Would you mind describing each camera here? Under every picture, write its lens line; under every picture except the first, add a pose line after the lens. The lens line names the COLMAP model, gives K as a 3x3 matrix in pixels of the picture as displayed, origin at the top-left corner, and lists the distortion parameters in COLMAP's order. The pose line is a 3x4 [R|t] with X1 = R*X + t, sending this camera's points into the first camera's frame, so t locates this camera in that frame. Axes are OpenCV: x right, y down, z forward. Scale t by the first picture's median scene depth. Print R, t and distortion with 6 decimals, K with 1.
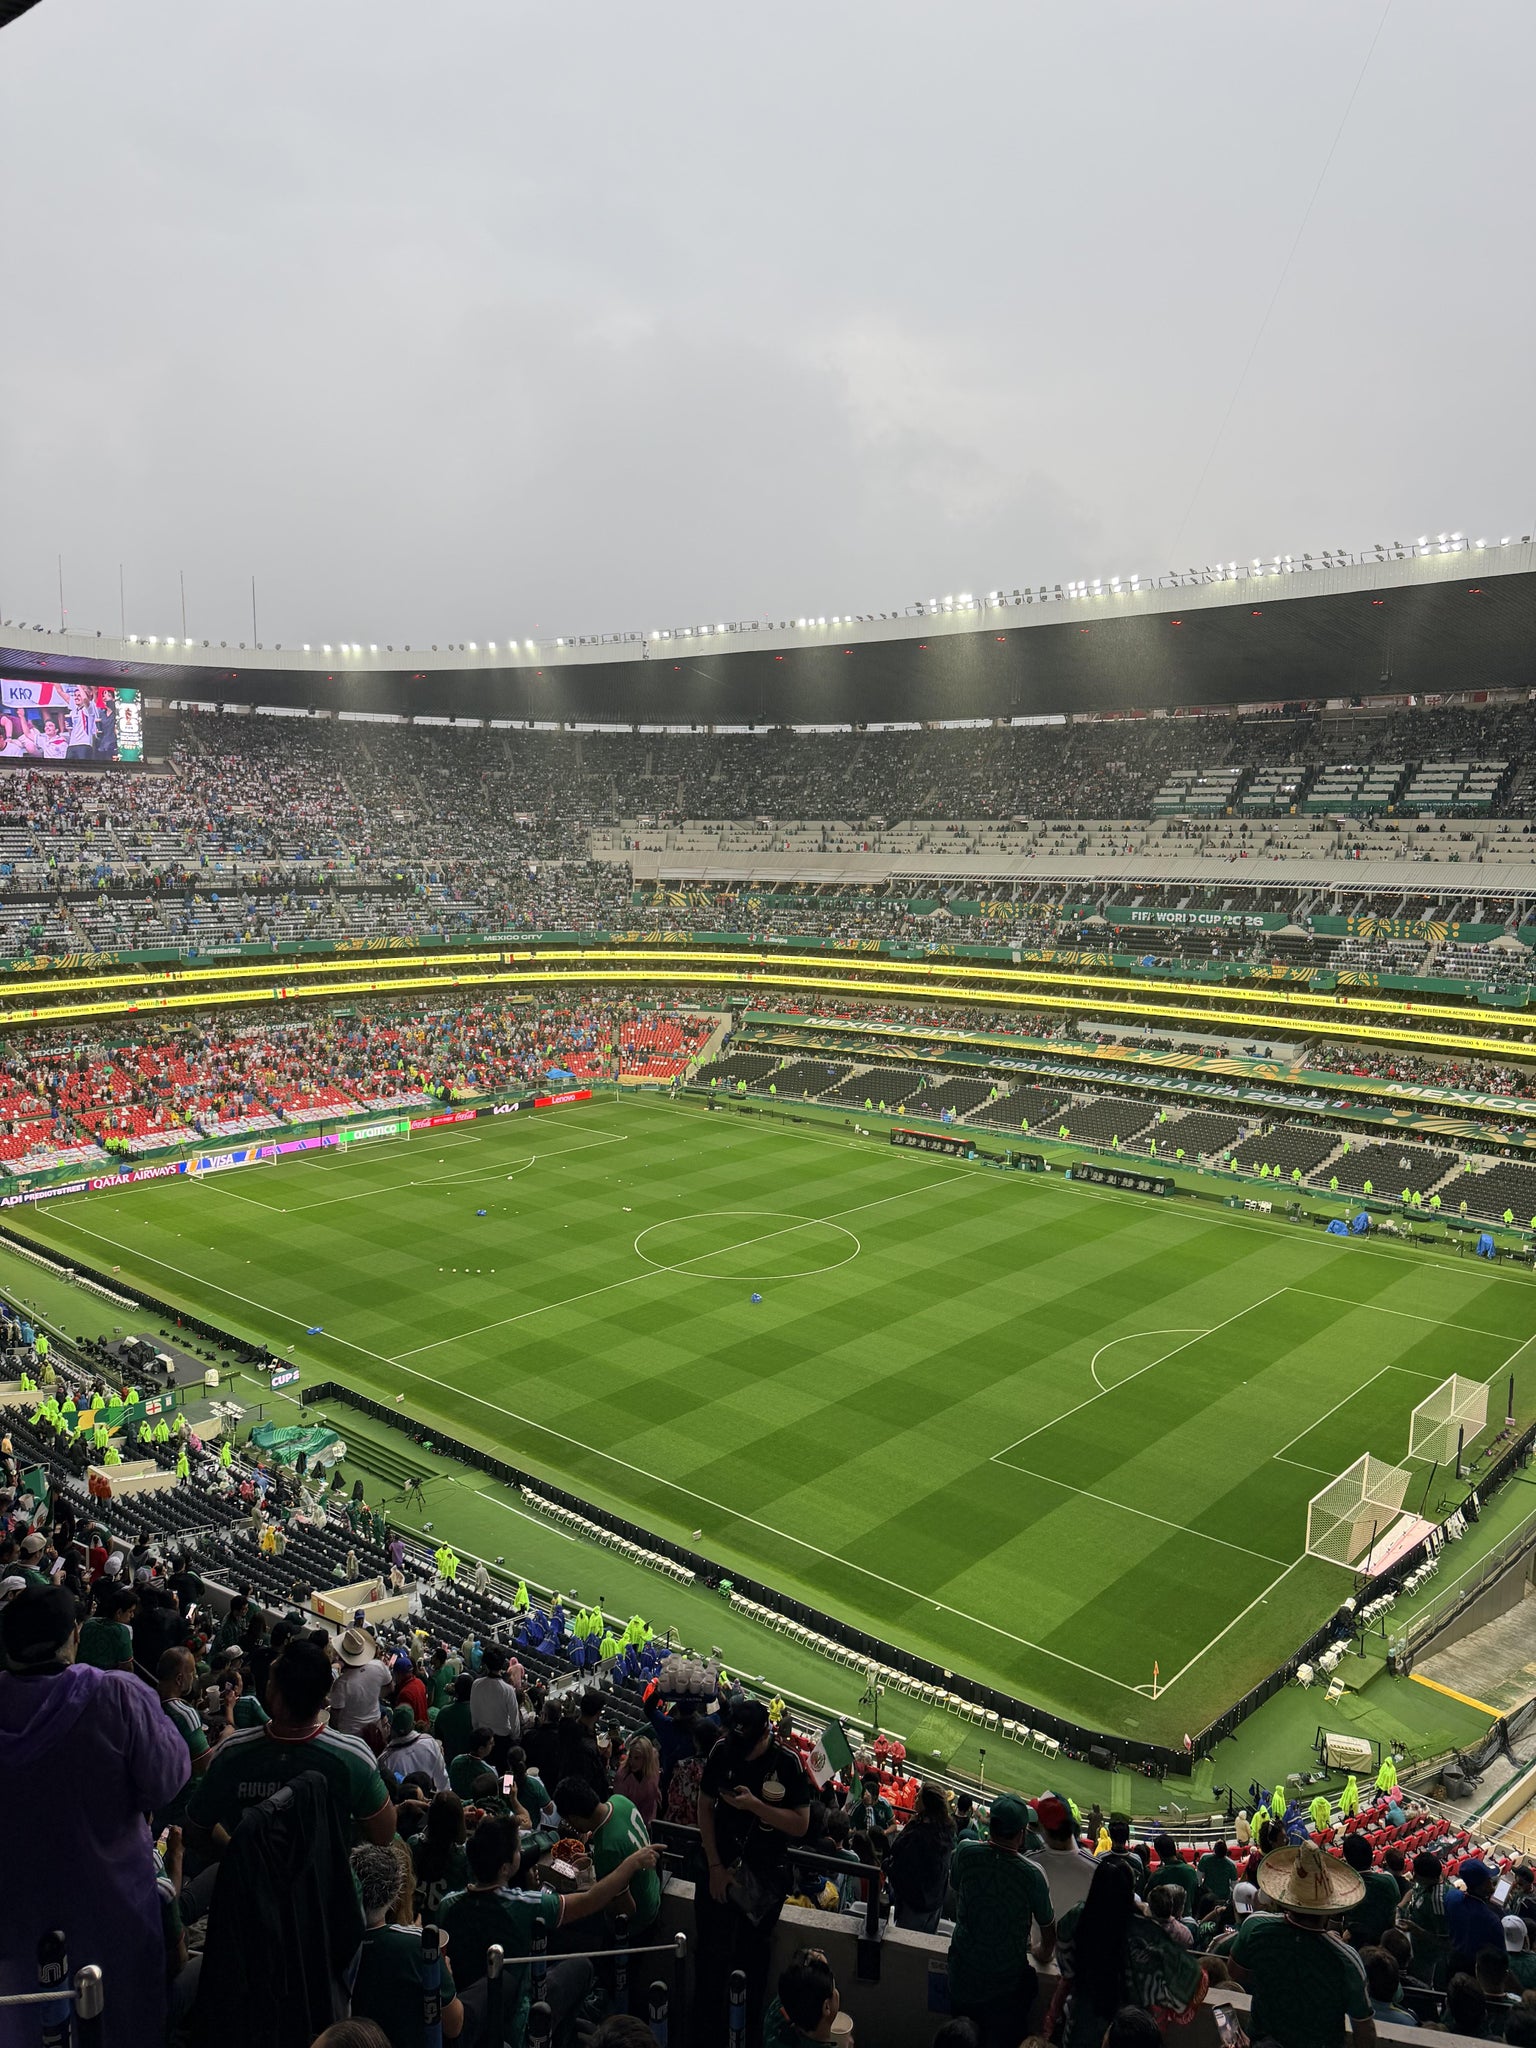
lens RADIAL K [[1438.9, 0, 768.0], [0, 1438.9, 1024.0], [0, 0, 1]] dist [0.143328, -0.247896]
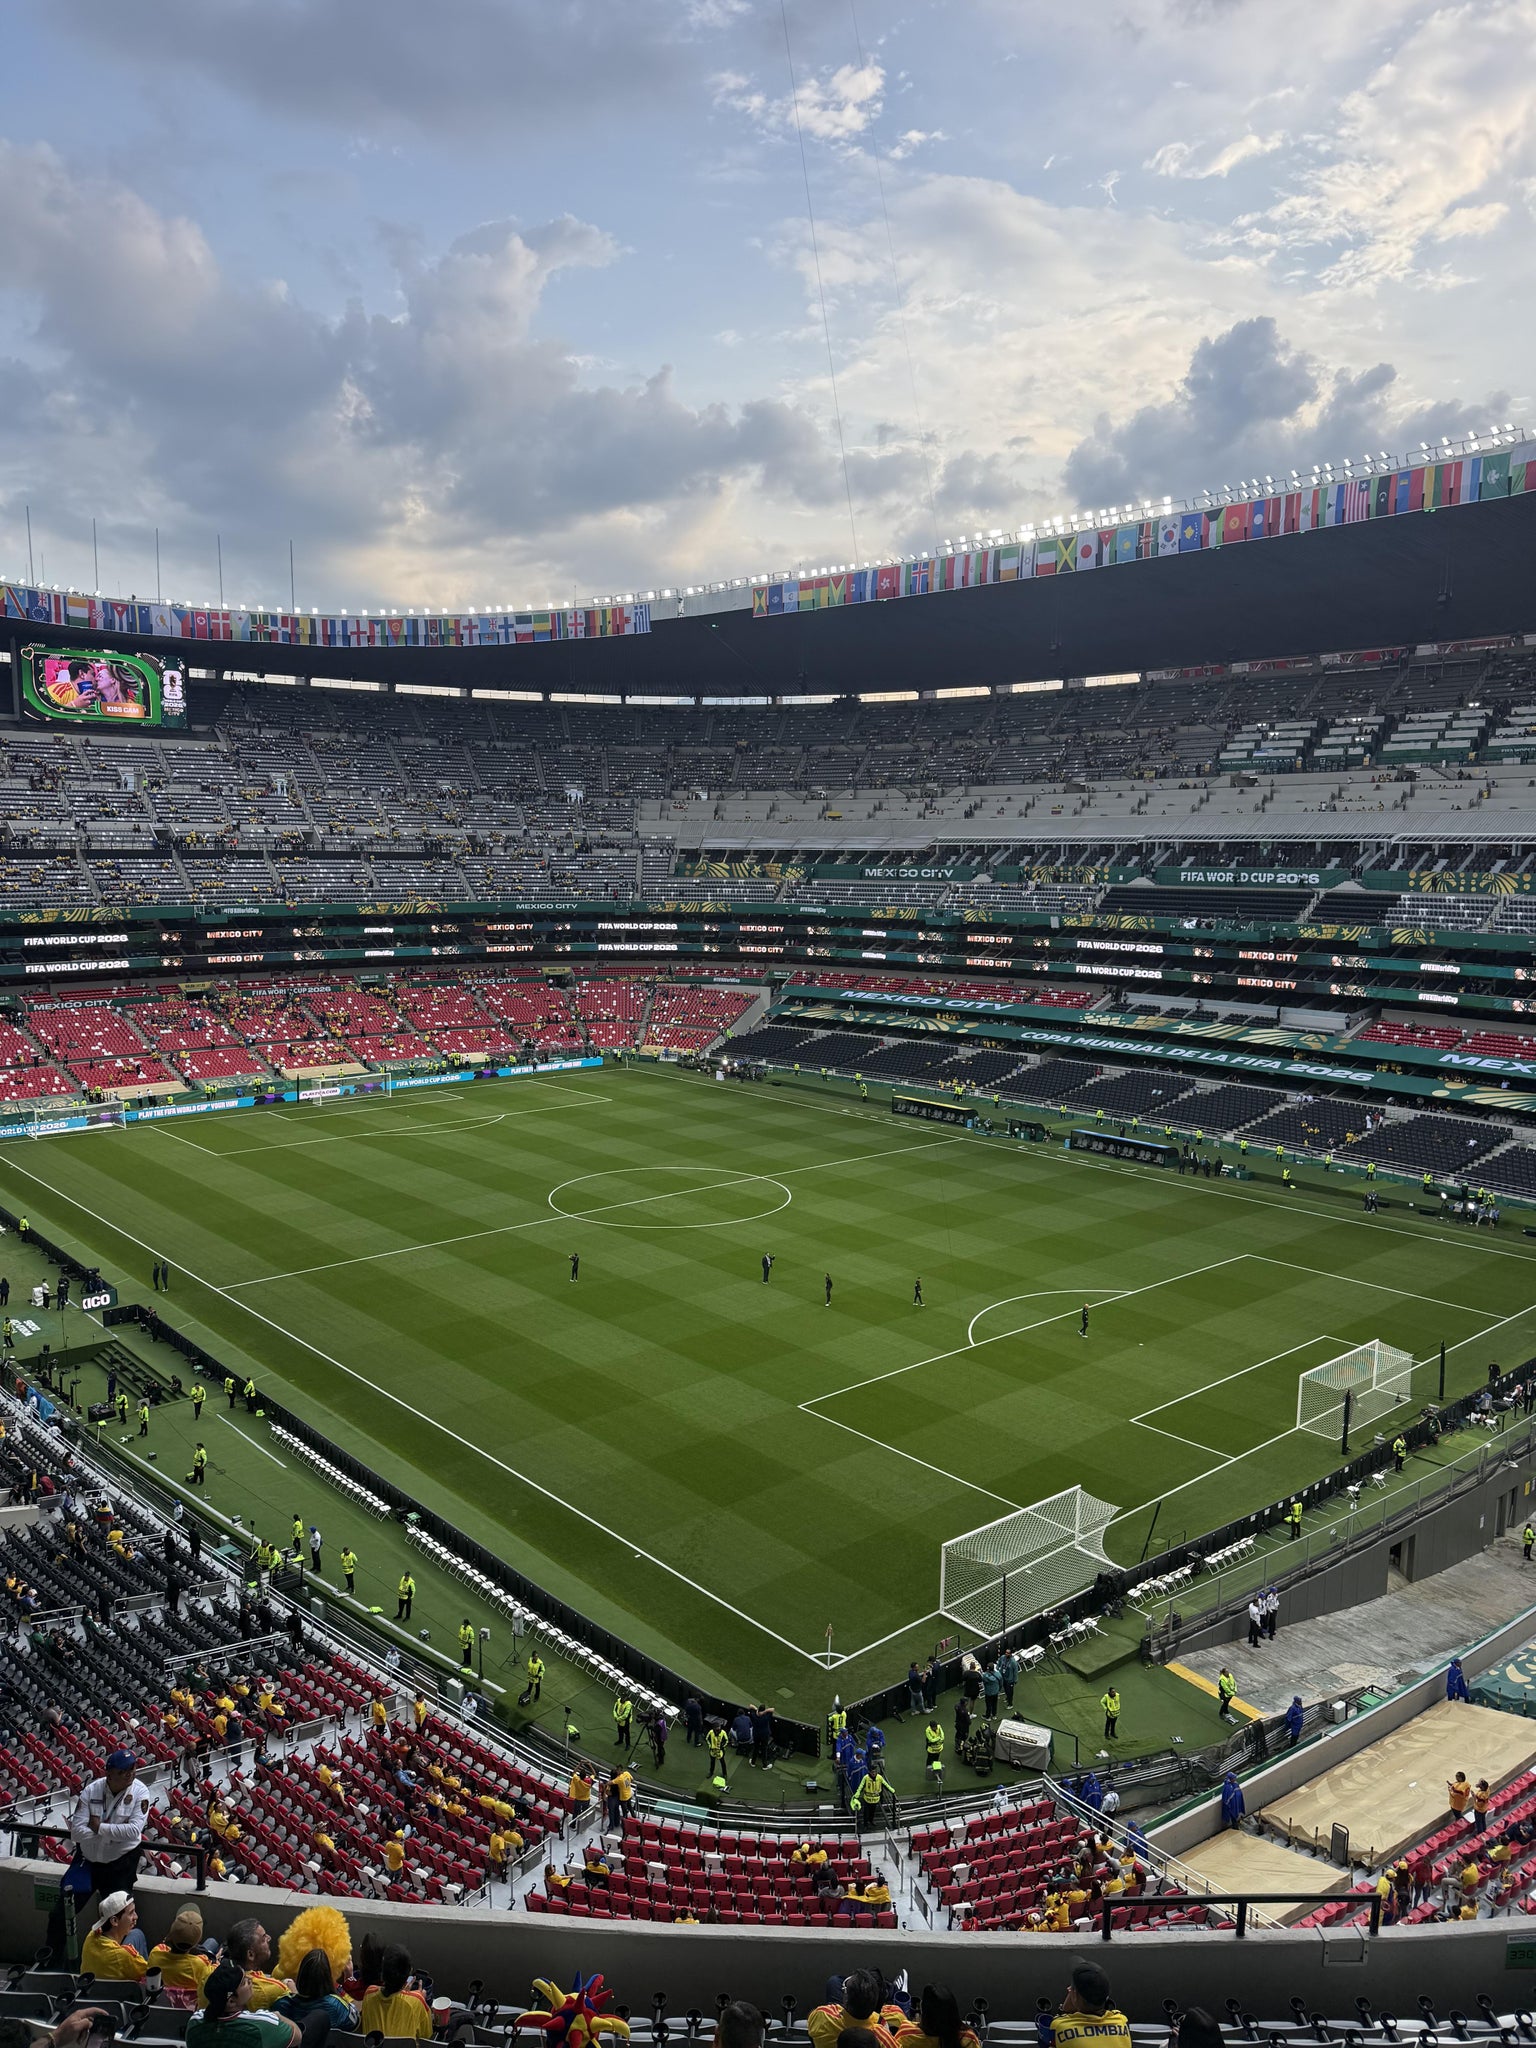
lens RADIAL K [[1440.9, 0, 768.0], [0, 1440.9, 1024.0], [0, 0, 1]] dist [0.176366, -0.331050]
pose [[0.992771, 0.012624, -0.119355, 0.110553], [-0.014065, 0.999838, -0.011237, 0.035448], [0.119194, 0.012835, 0.992788, 0.054159]]
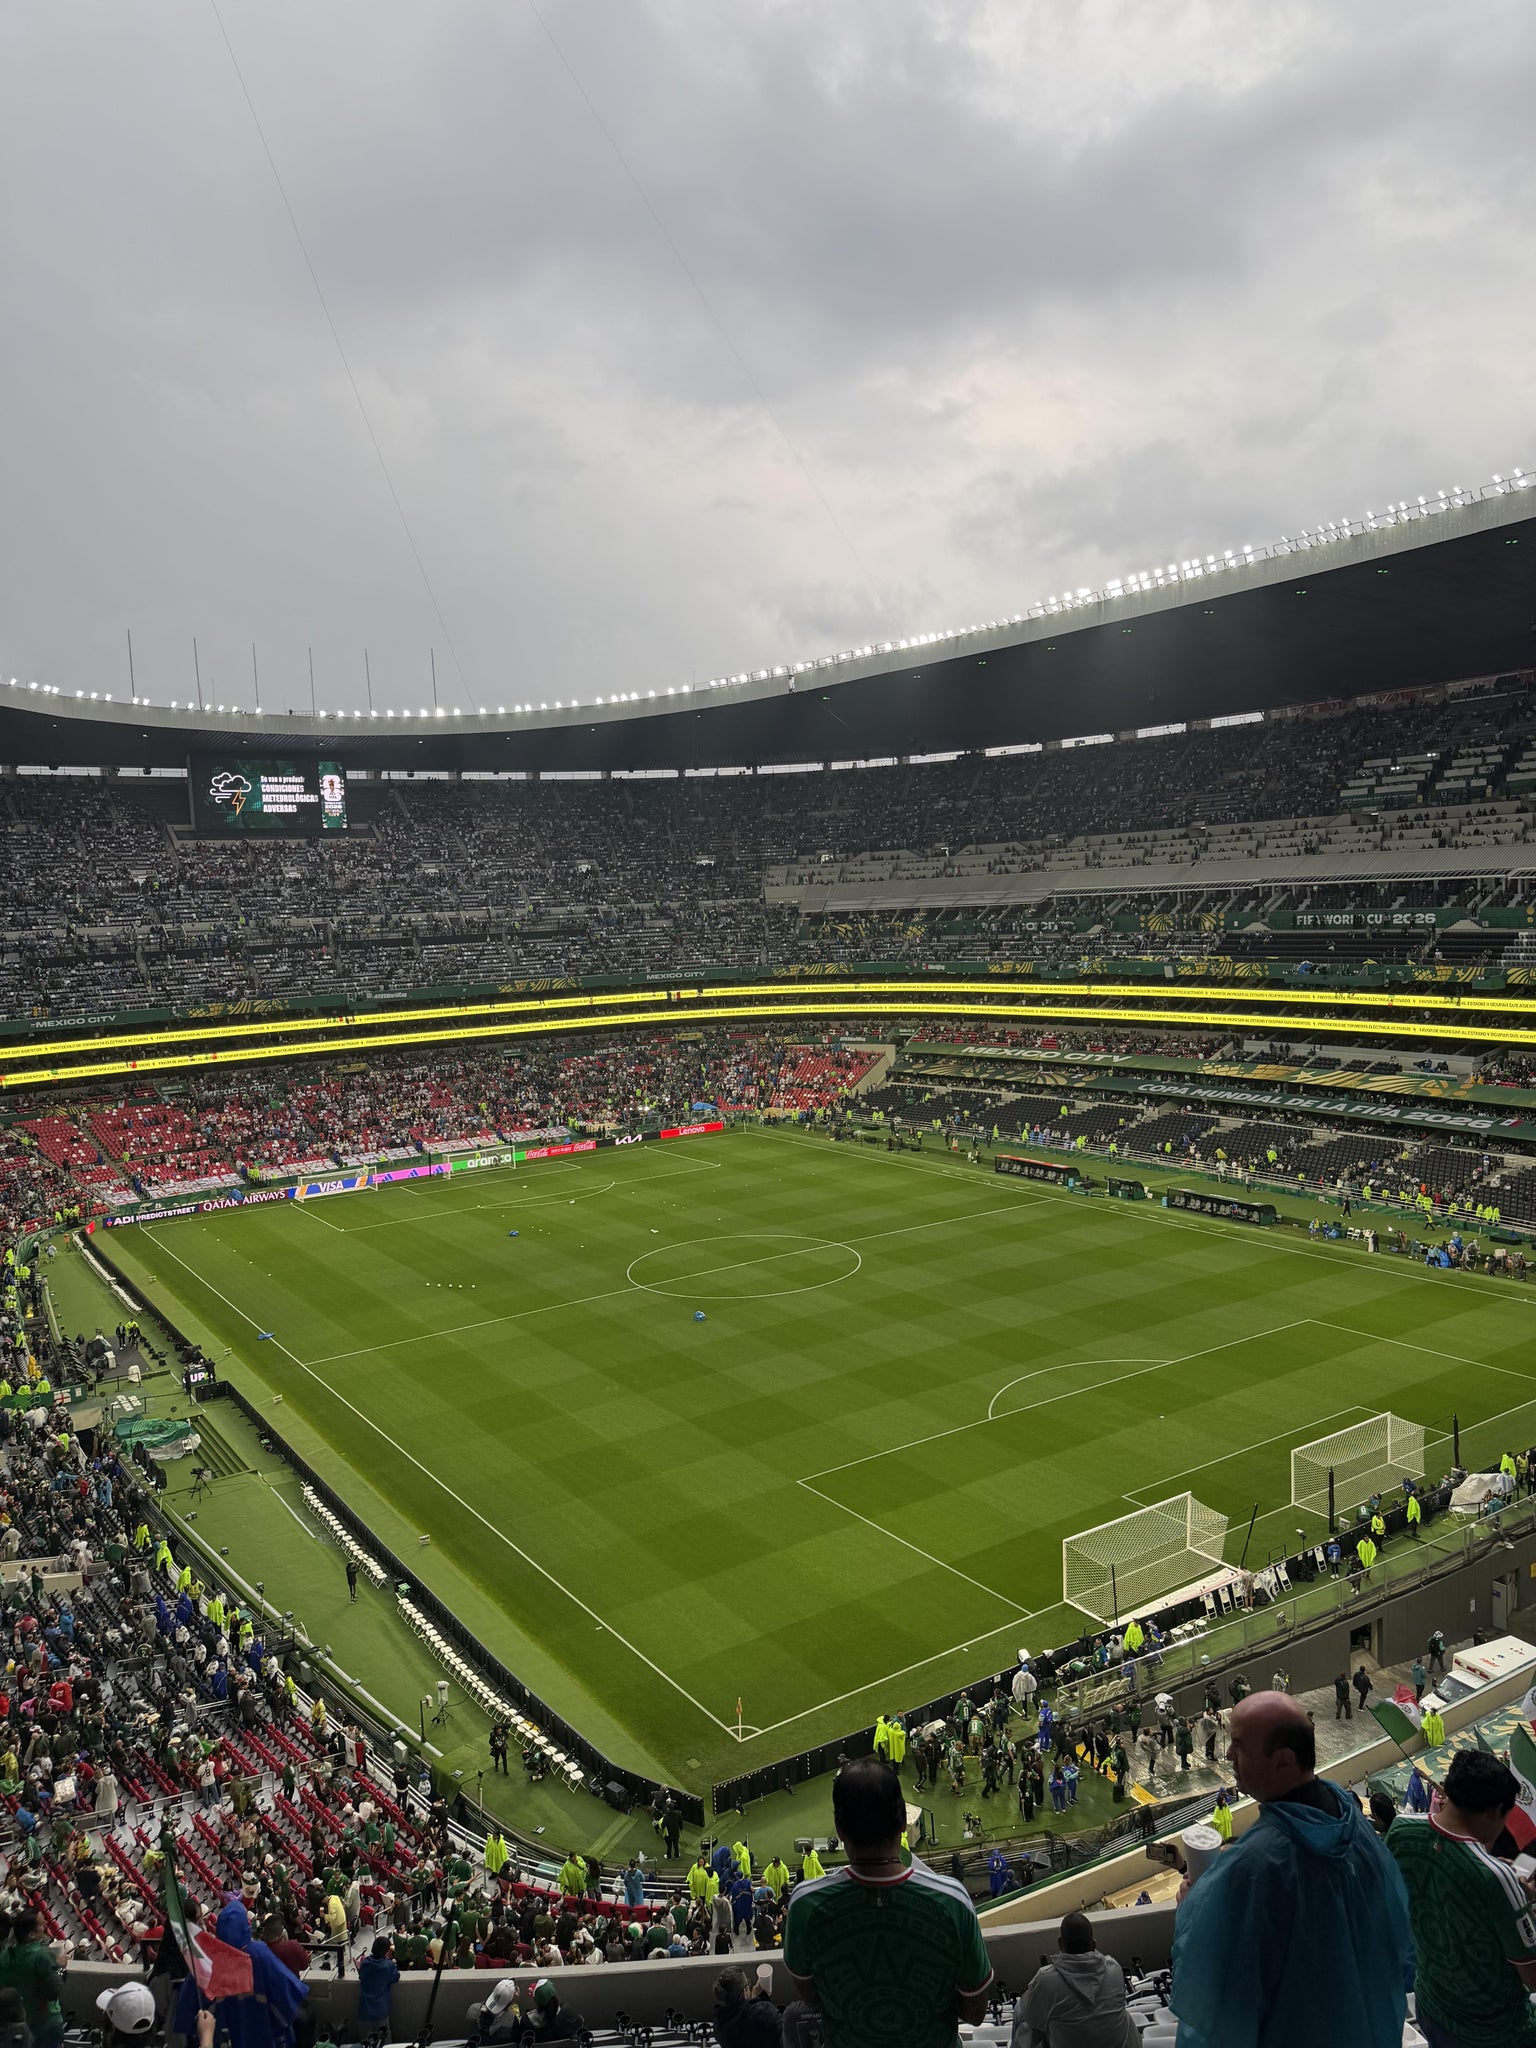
lens RADIAL K [[1438.9, 0, 768.0], [0, 1438.9, 1024.0], [0, 0, 1]] dist [0.143328, -0.247896]
pose [[0.966341, -0.030565, -0.255444, 0.176119], [0.020423, 0.998898, -0.042265, 0.022703], [0.256454, 0.035626, 0.965900, 0.046175]]
